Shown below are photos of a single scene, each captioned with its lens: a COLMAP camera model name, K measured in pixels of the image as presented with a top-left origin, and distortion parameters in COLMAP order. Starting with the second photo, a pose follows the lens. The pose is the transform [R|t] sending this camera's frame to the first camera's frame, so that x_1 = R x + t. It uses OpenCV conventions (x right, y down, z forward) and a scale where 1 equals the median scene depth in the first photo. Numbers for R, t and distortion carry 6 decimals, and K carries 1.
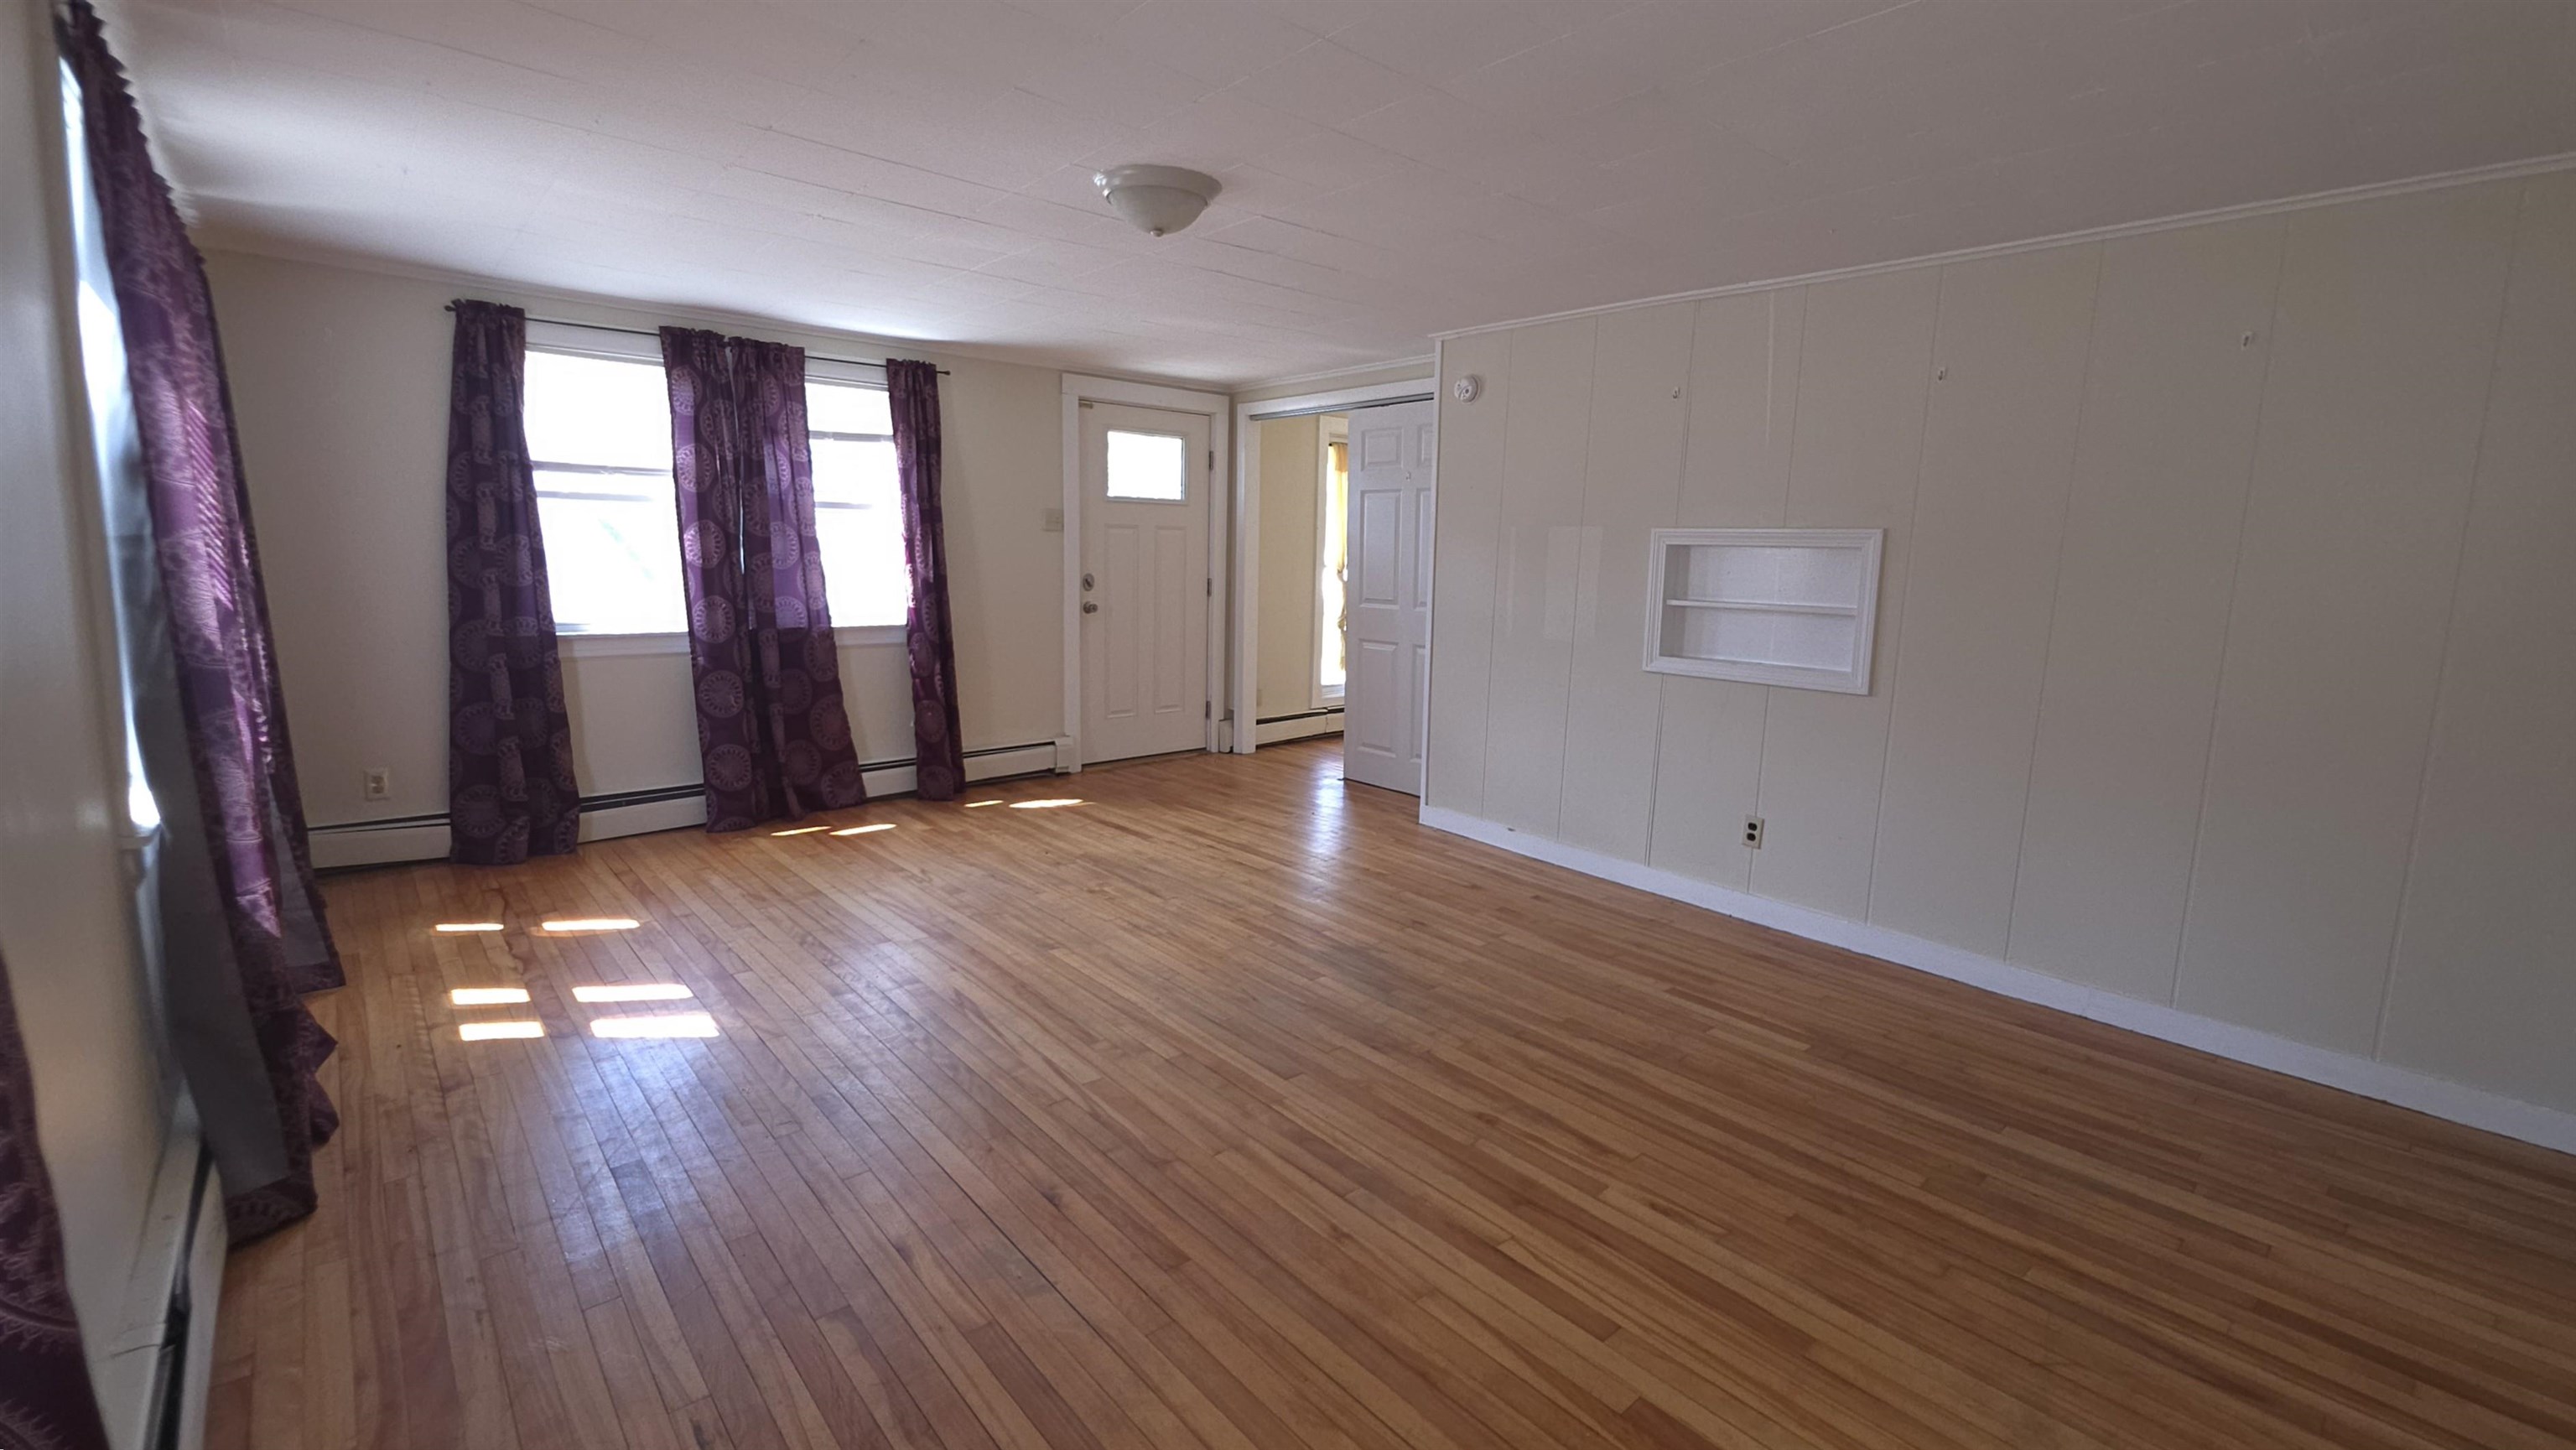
lens RADIAL K [[1087.4, 0, 1289.9], [0, 1087.4, 710.9], [0, 0, 1]] dist [0.001546, 0.000055]
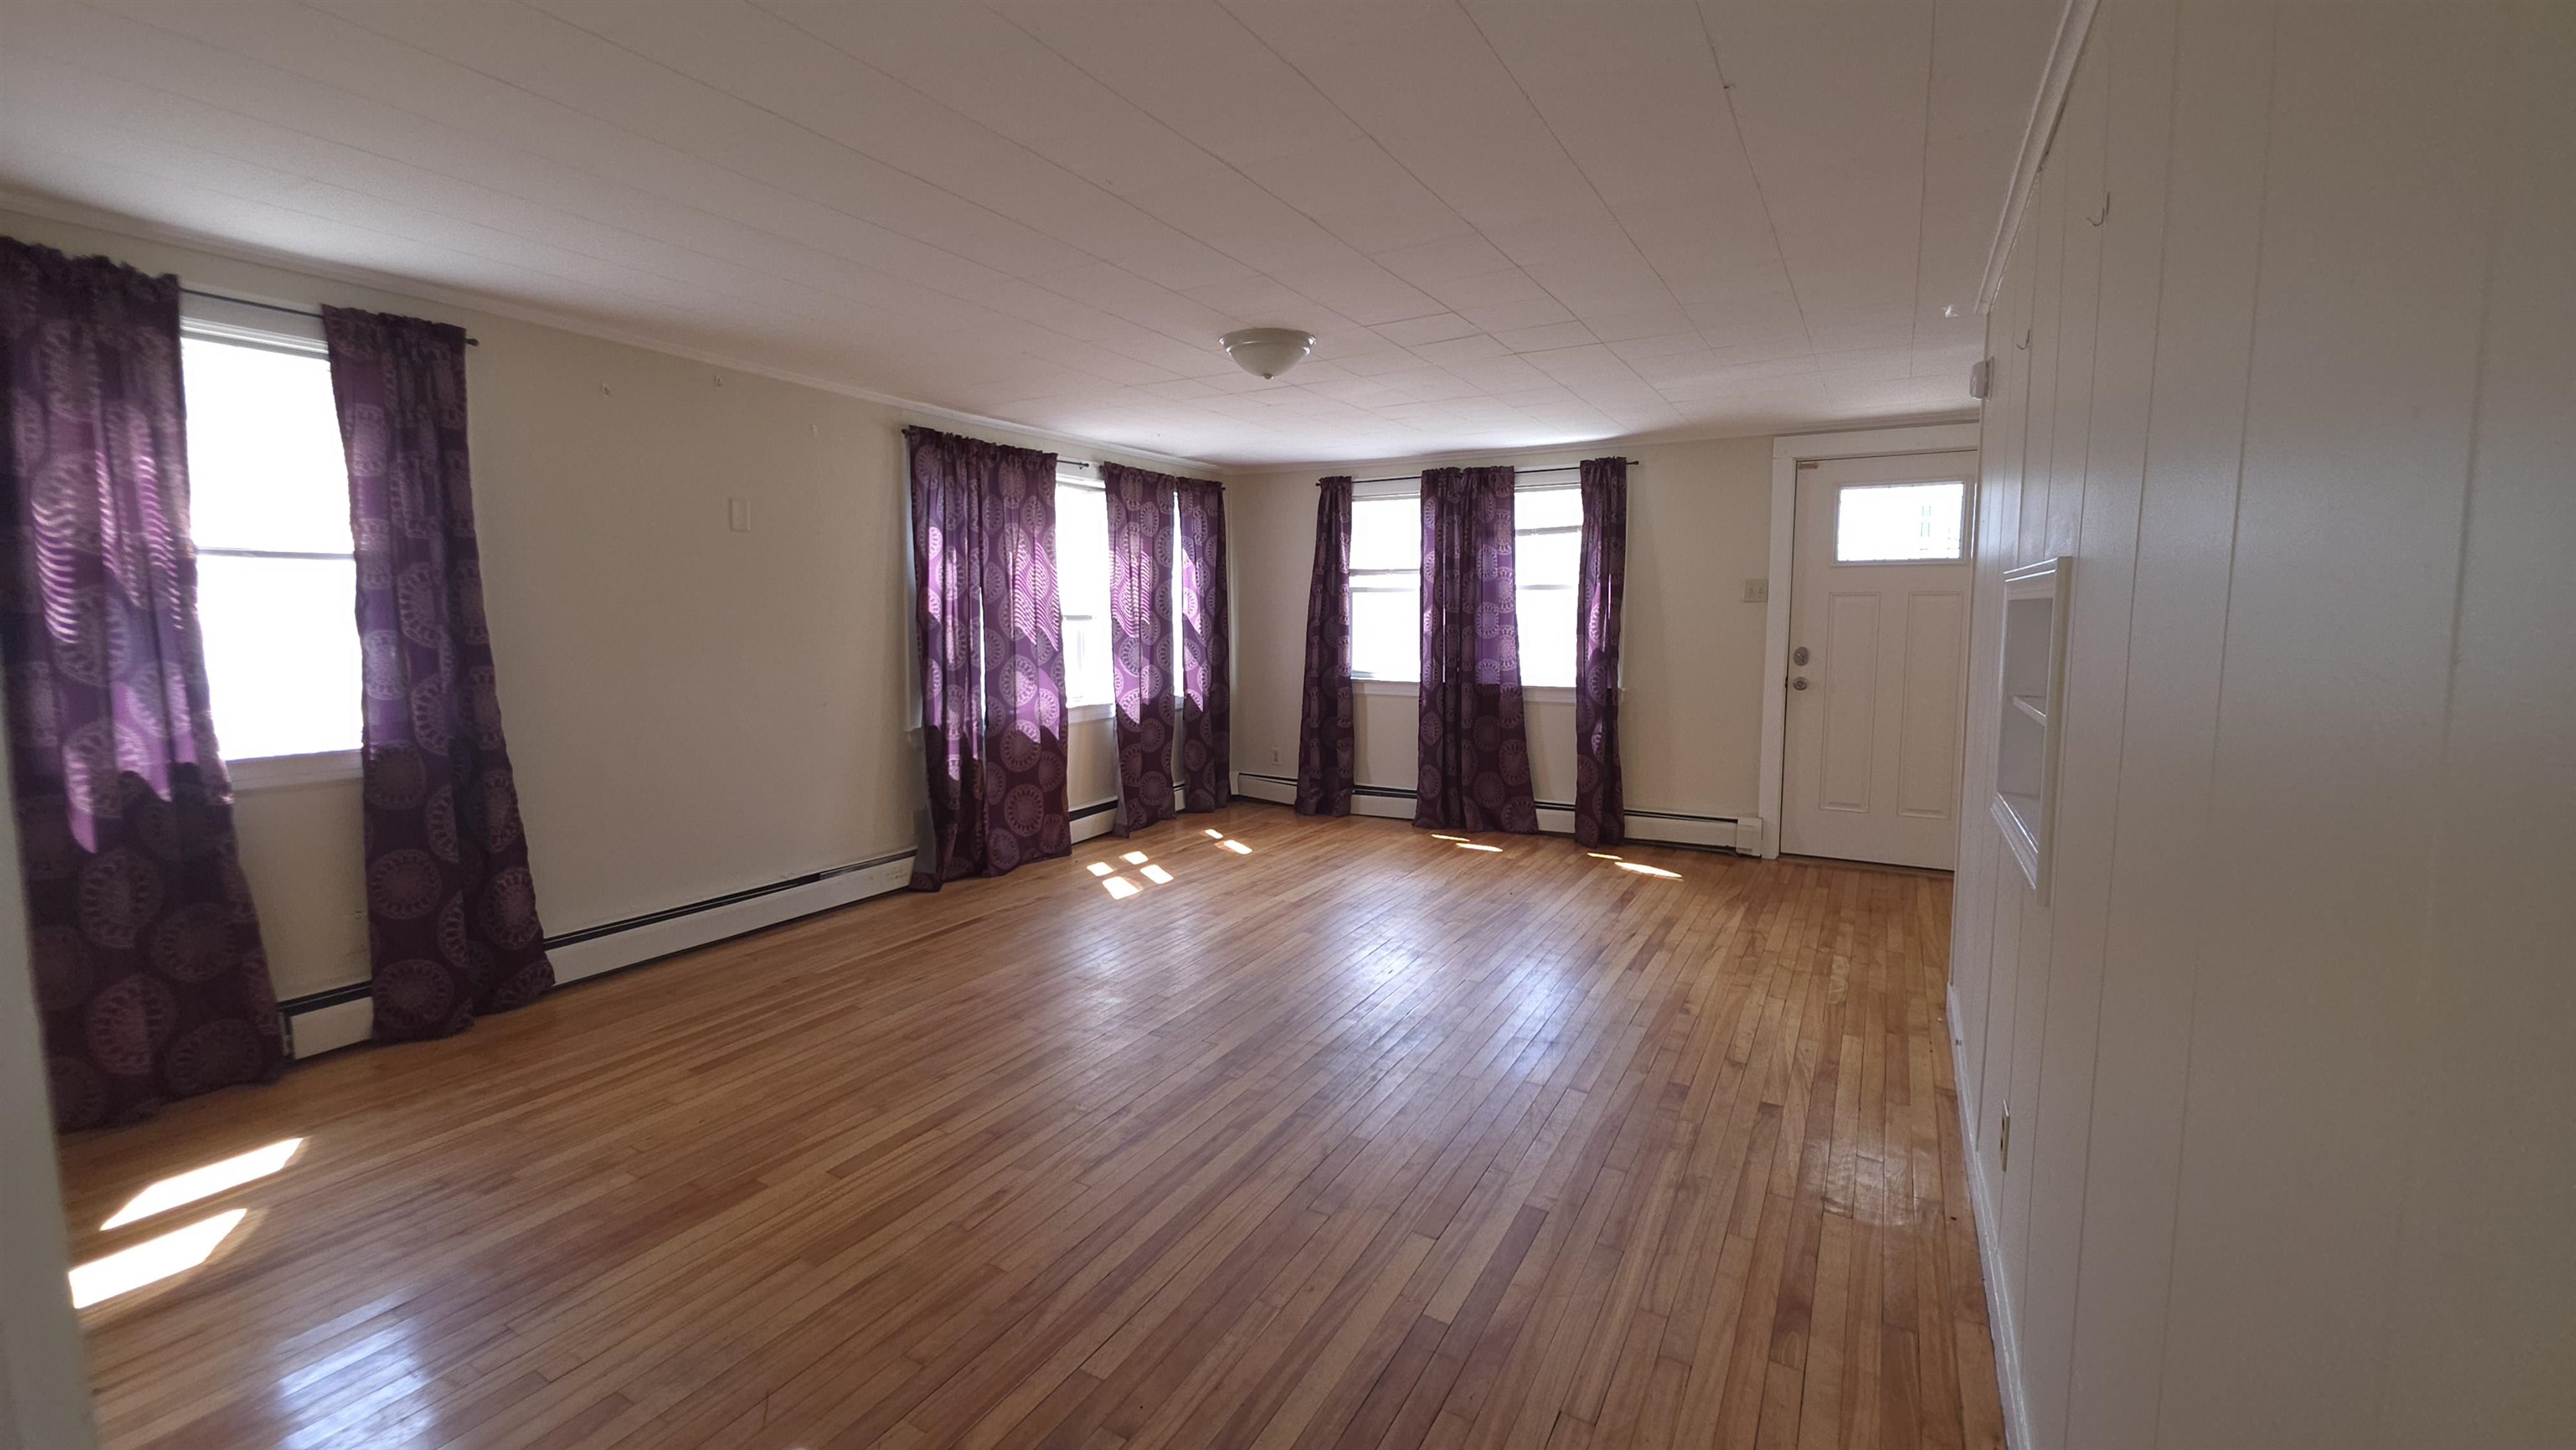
lens RADIAL K [[1028.3, 0, 1279.4], [0, 1028.3, 708.5], [0, 0, 1]] dist [-0.000396, -0.000292]
pose [[0.310657, 0.069670, -0.947965, 0.634774], [-0.134893, 0.990448, 0.028586, -0.050241], [0.940902, 0.118993, 0.317087, 0.396585]]
